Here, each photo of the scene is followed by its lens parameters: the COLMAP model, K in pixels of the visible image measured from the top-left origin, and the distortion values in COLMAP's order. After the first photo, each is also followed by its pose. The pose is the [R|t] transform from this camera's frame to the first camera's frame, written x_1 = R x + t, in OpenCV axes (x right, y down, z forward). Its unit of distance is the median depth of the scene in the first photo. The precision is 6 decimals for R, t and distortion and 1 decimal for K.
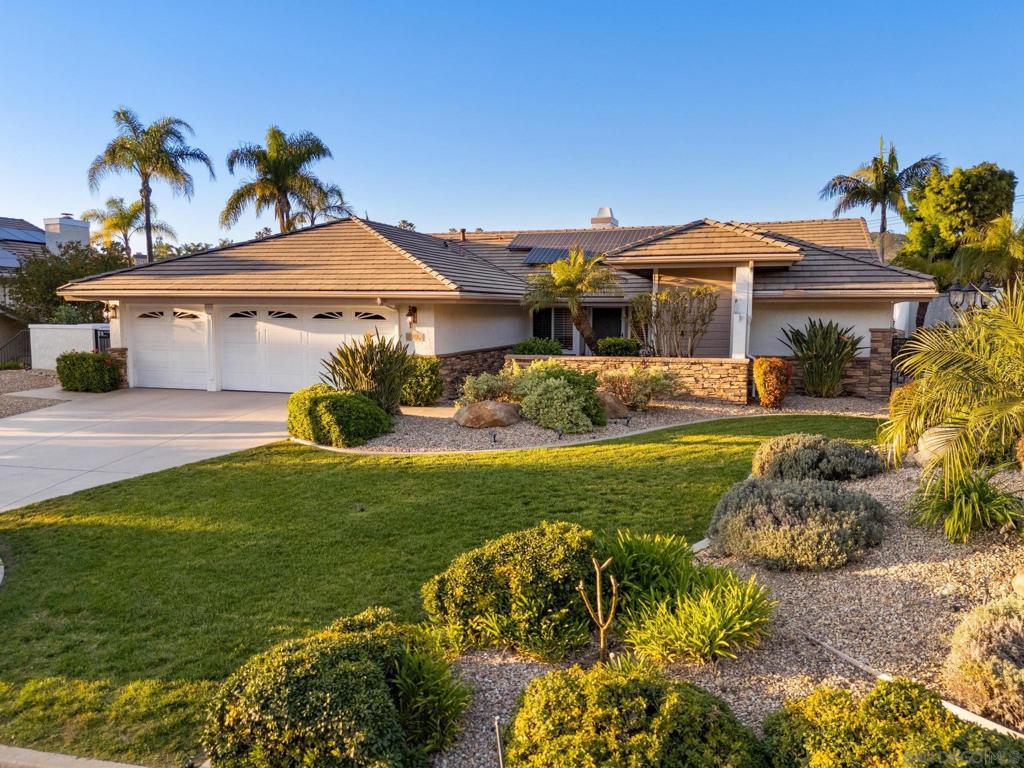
lens RADIAL K [[745.6, 0, 512.0], [0, 745.6, 384.0], [0, 0, 1]] dist [0.073783, -0.077065]
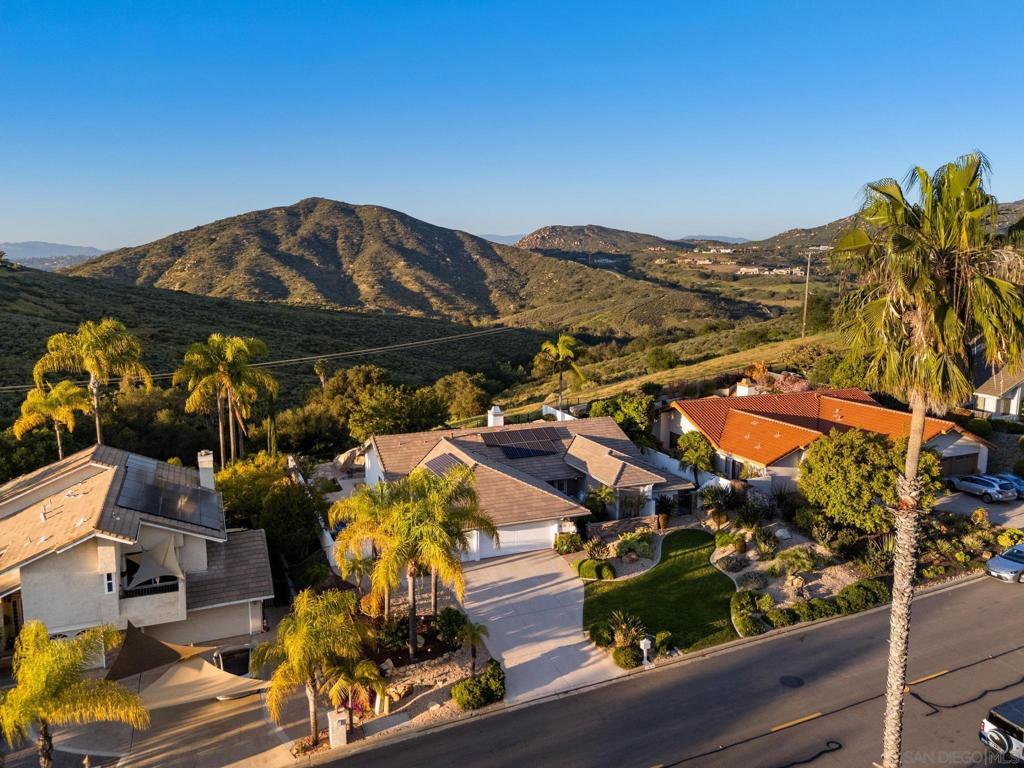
lens RADIAL K [[745.6, 0, 512.0], [0, 745.6, 384.0], [0, 0, 1]] dist [0.073783, -0.077065]
pose [[0.763549, -0.099689, 0.638009, -2.194311], [0.059440, 0.994668, 0.084281, -0.916547], [-0.643009, -0.026429, 0.765403, -1.061470]]
